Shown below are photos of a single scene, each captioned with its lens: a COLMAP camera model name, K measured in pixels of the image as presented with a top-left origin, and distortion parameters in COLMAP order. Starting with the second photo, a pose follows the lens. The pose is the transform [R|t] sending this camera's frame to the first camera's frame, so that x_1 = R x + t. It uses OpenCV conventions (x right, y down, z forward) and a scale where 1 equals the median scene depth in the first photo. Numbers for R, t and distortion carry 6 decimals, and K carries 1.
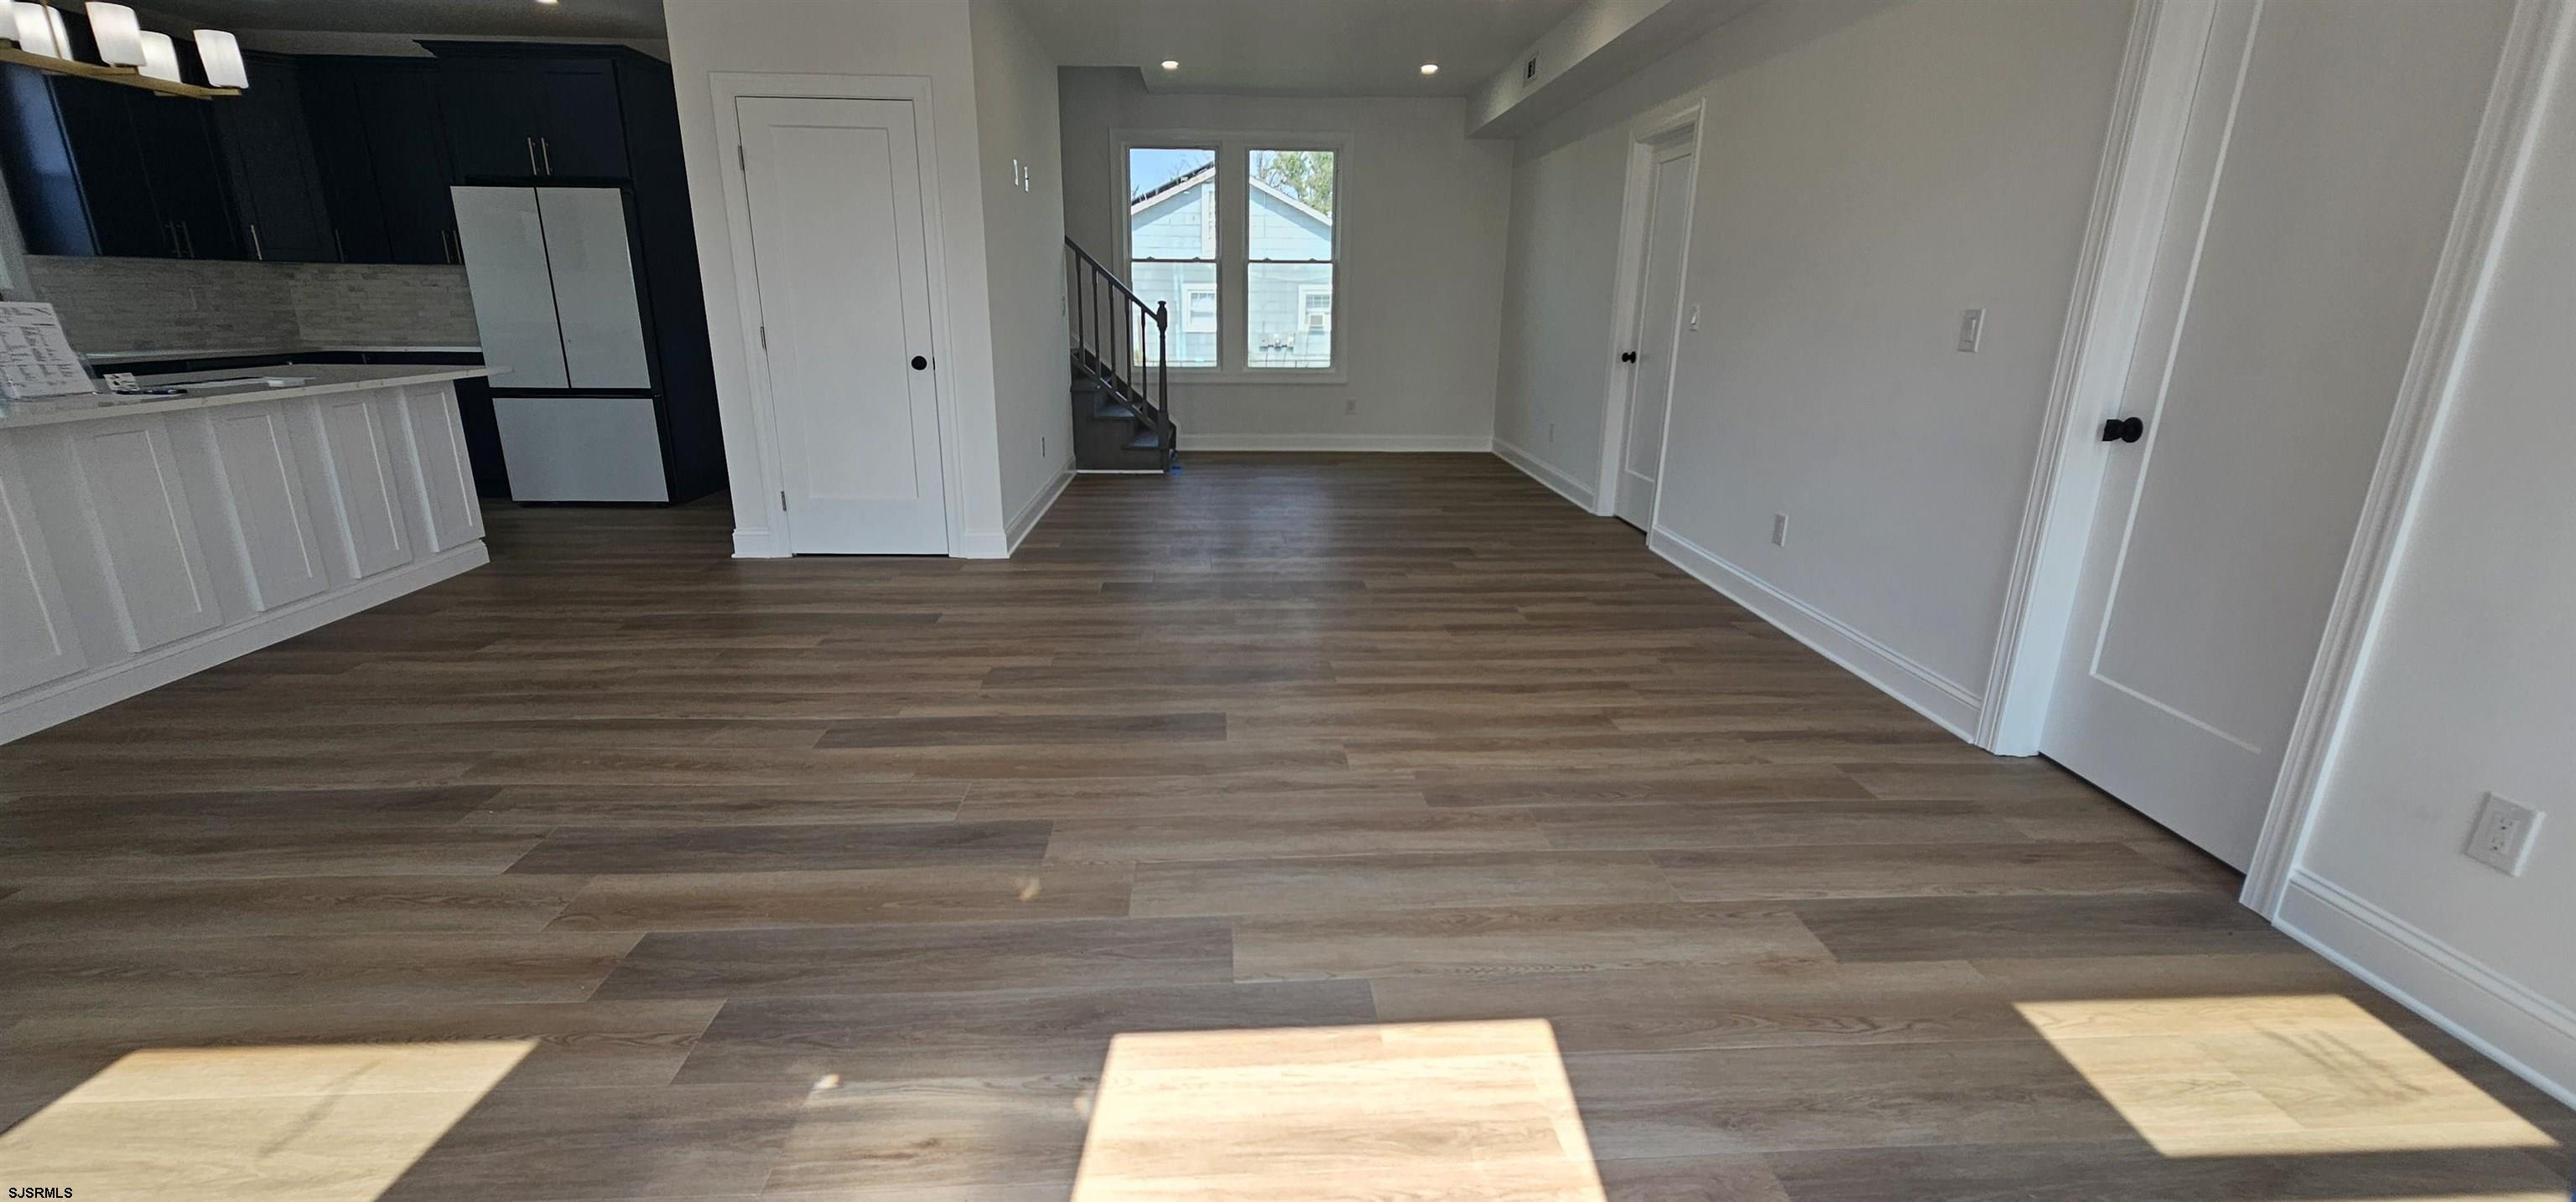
lens RADIAL K [[1057.4, 0, 1269.5], [0, 1057.4, 616.4], [0, 0, 1]] dist [-0.001442, -0.000143]
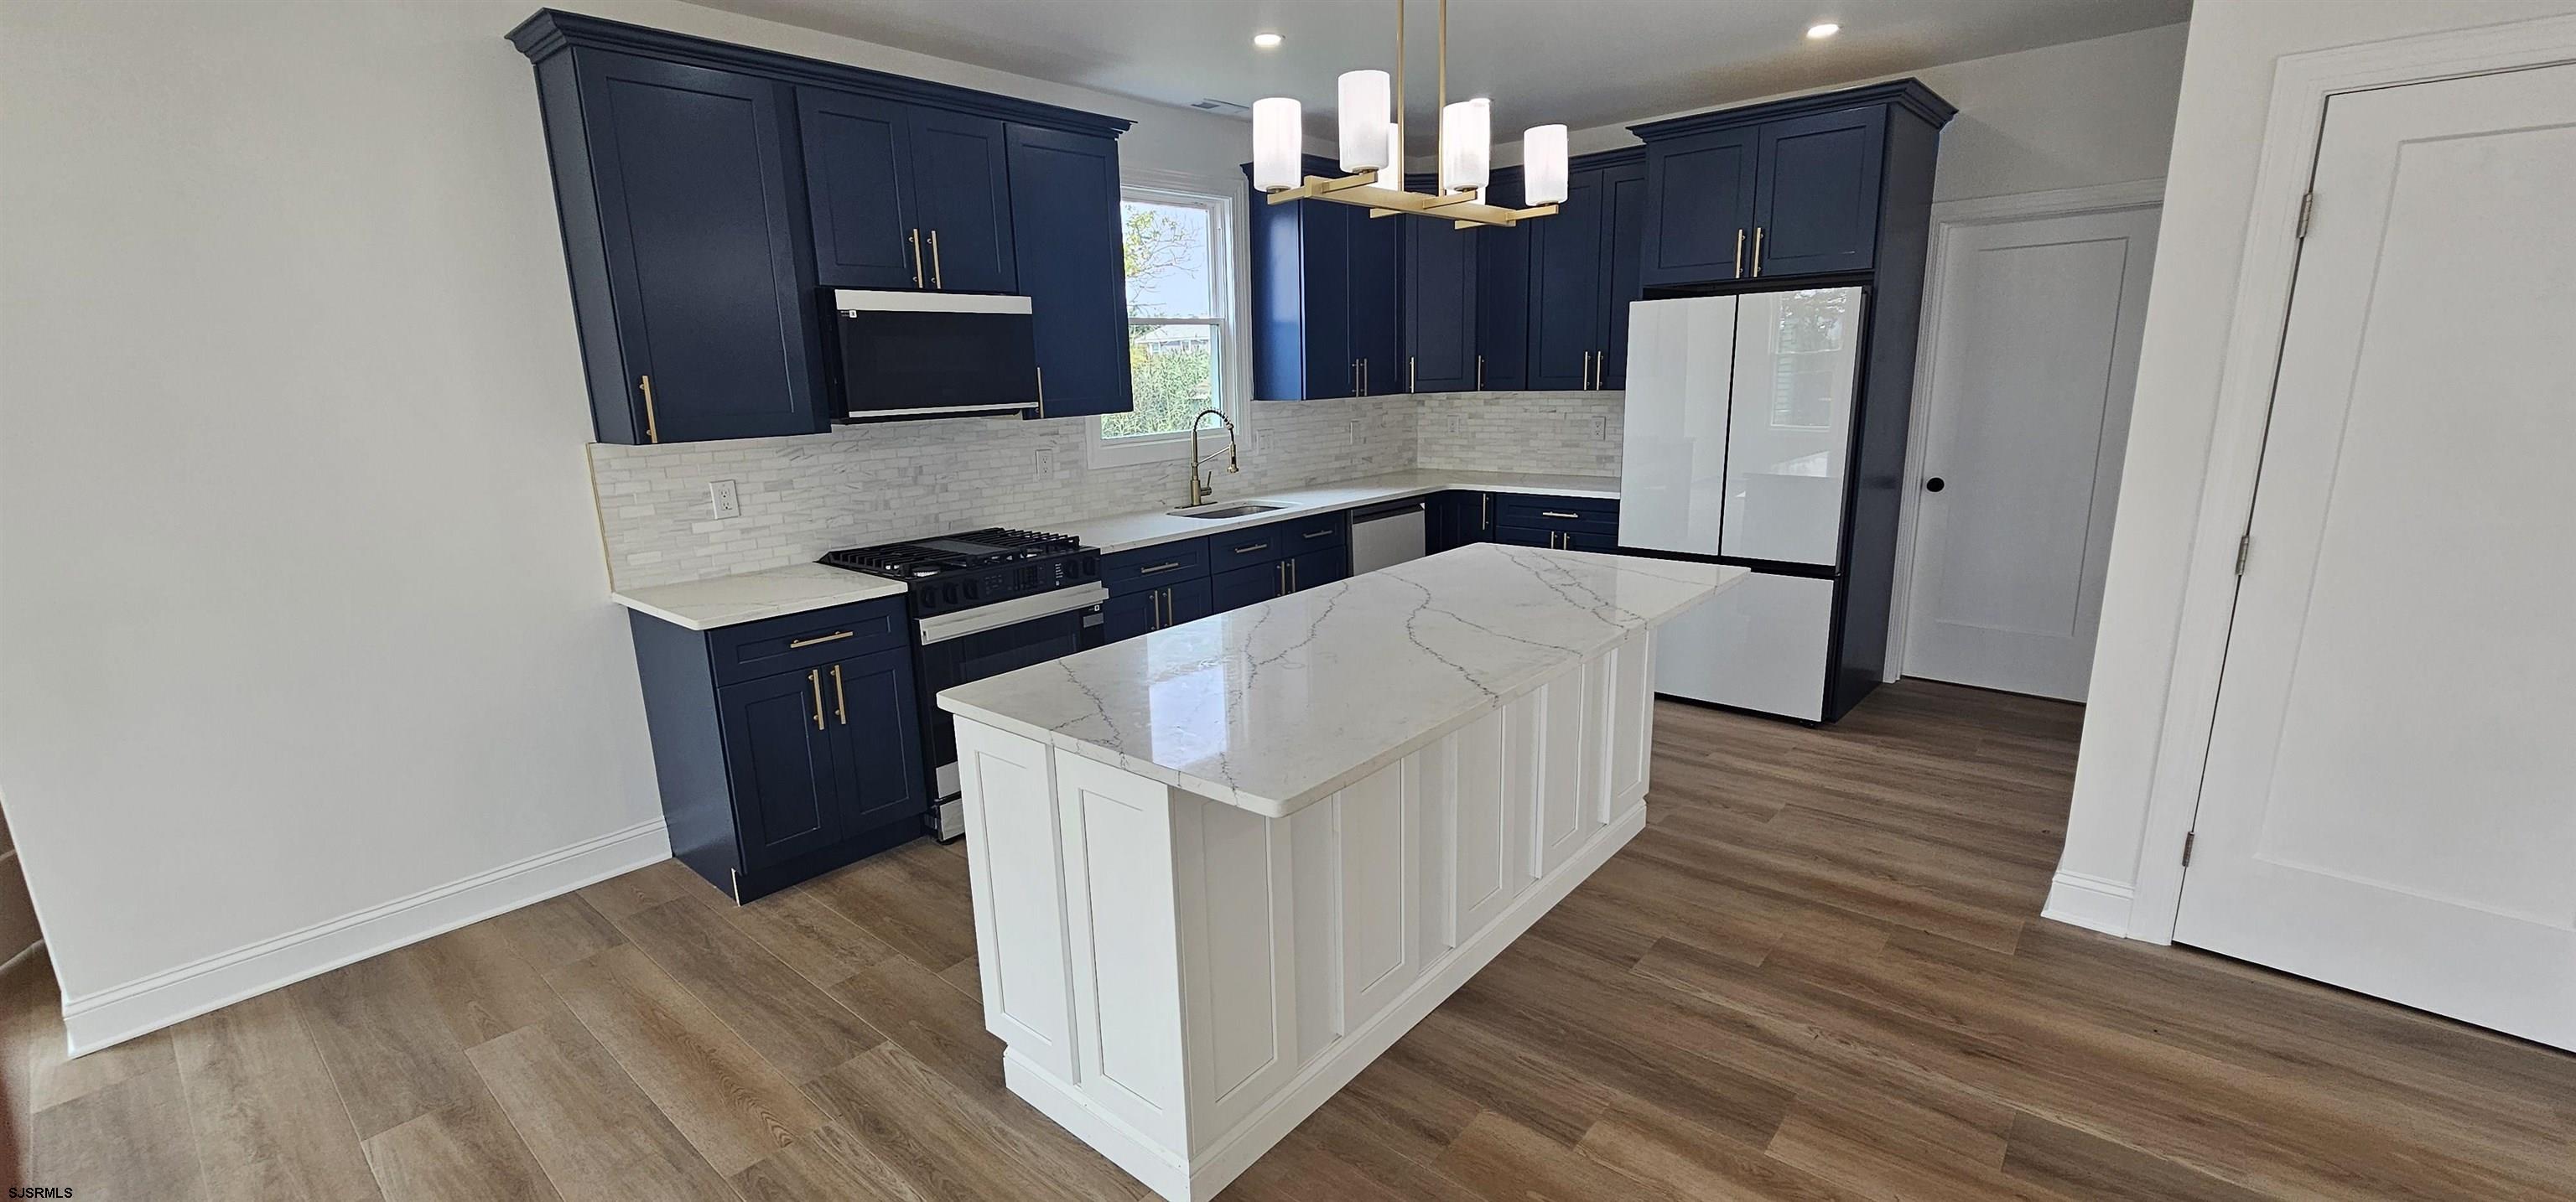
lens RADIAL K [[1057.4, 0, 1269.5], [0, 1057.4, 616.4], [0, 0, 1]] dist [-0.001442, -0.000143]
pose [[0.717176, 0.127792, -0.685075, -0.392125], [-0.164832, 0.986256, 0.011418, -0.136643], [0.677118, 0.104734, 0.728383, 0.257269]]
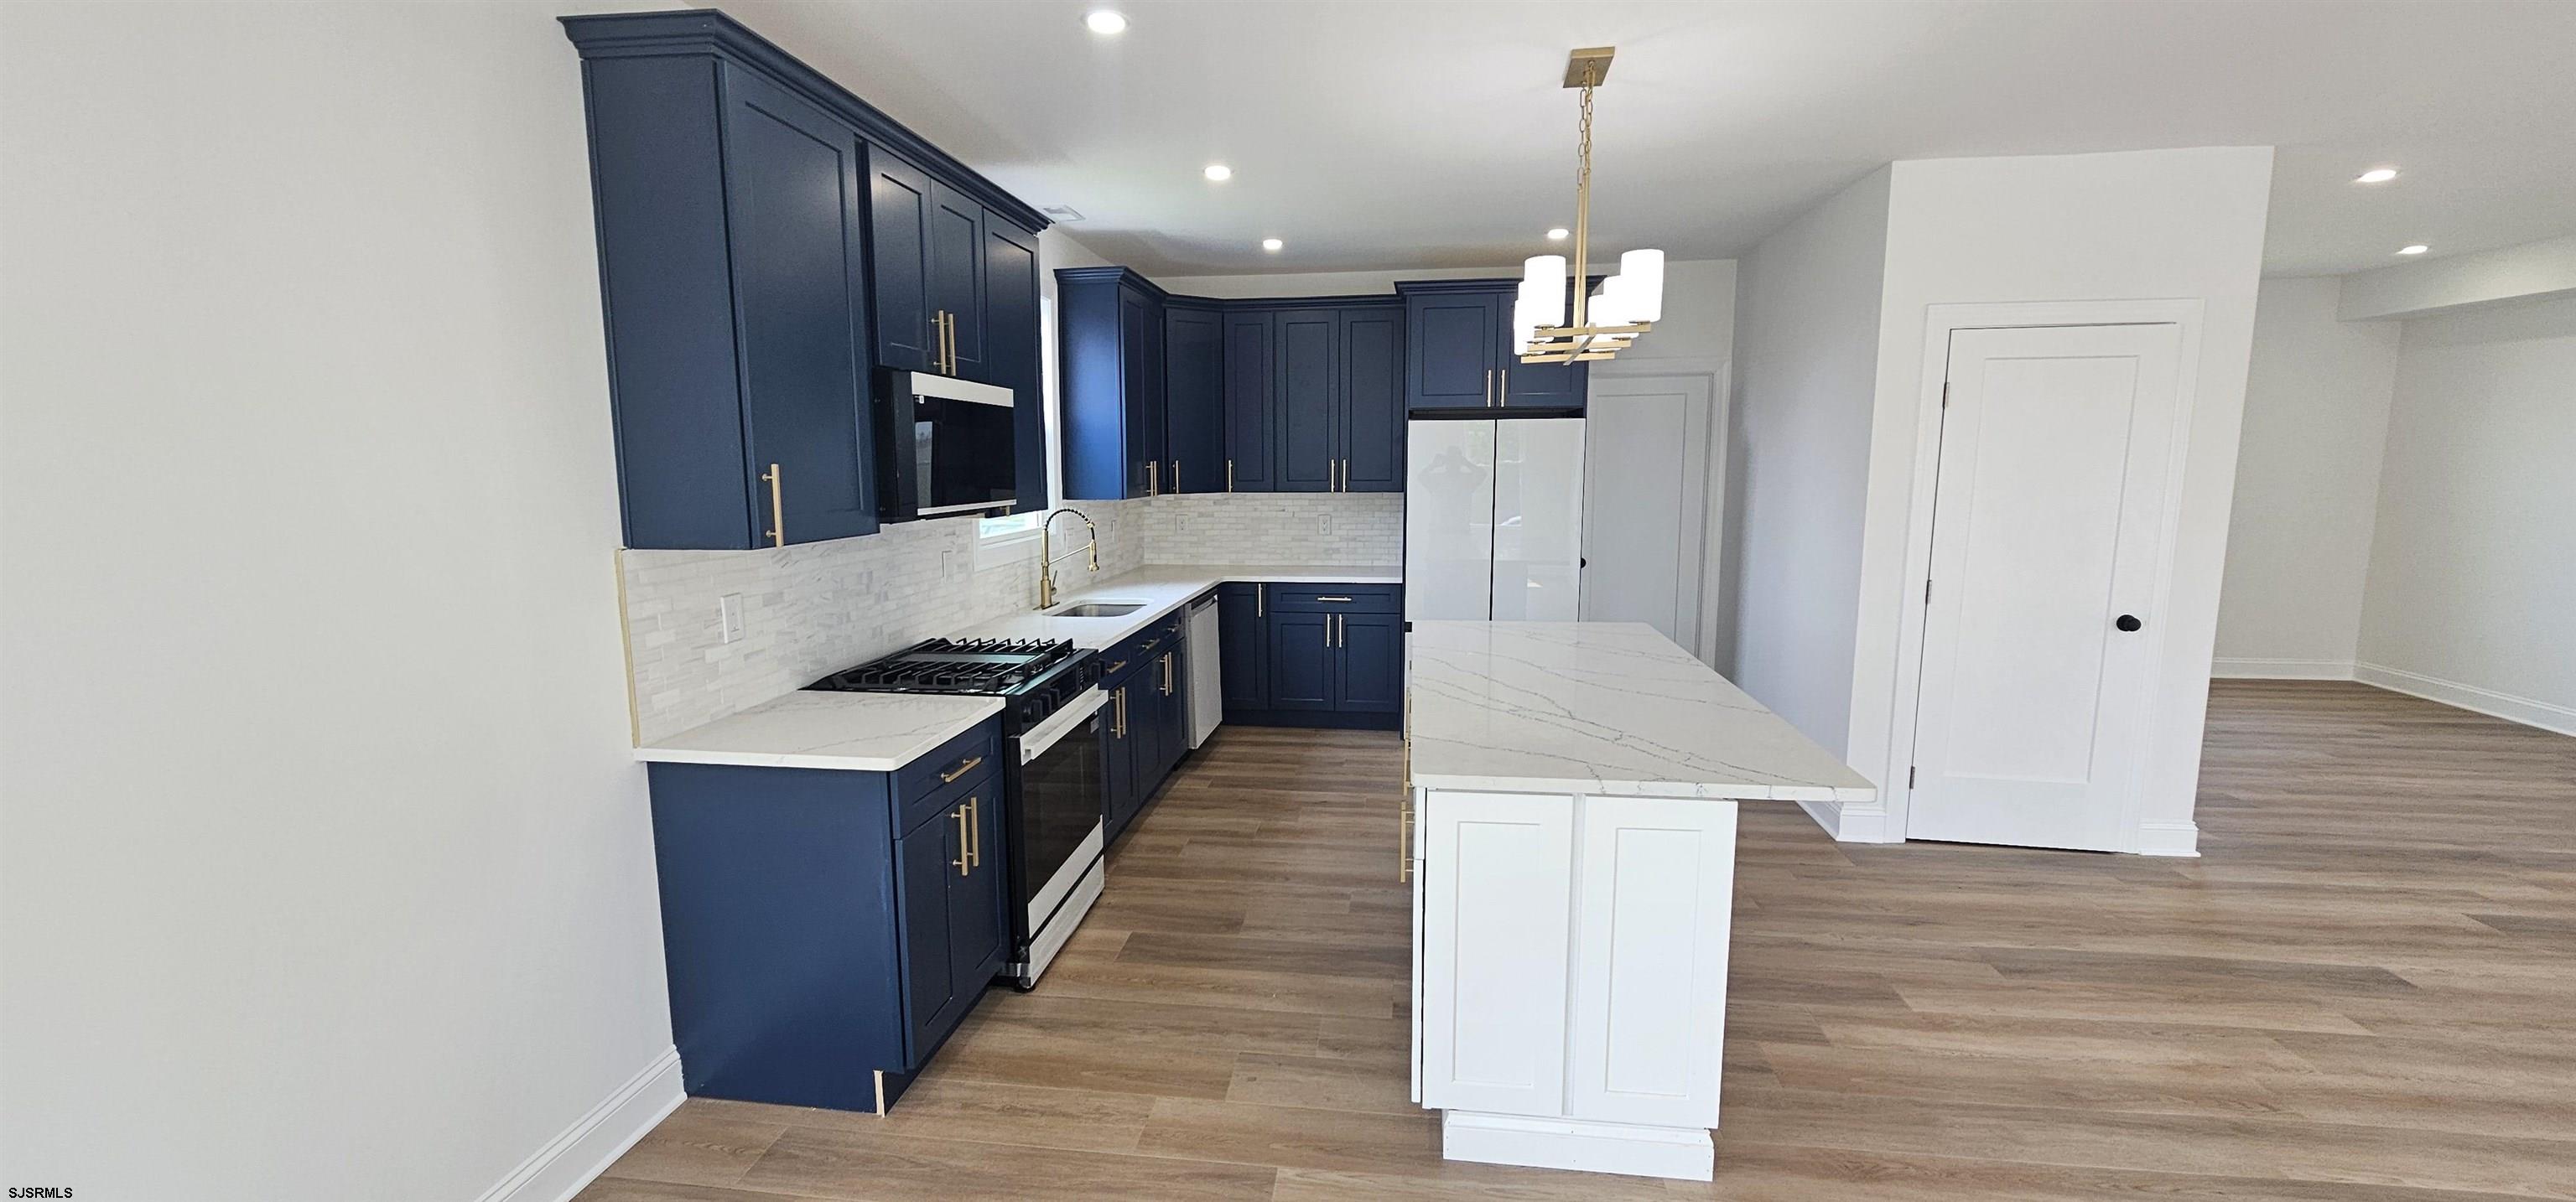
lens RADIAL K [[1057.4, 0, 1269.5], [0, 1057.4, 616.4], [0, 0, 1]] dist [-0.001442, -0.000143]
pose [[0.981238, 0.010107, -0.192534, -0.710390], [-0.038170, 0.989042, -0.142612, -0.085254], [0.188983, 0.147286, 0.970872, 0.056730]]
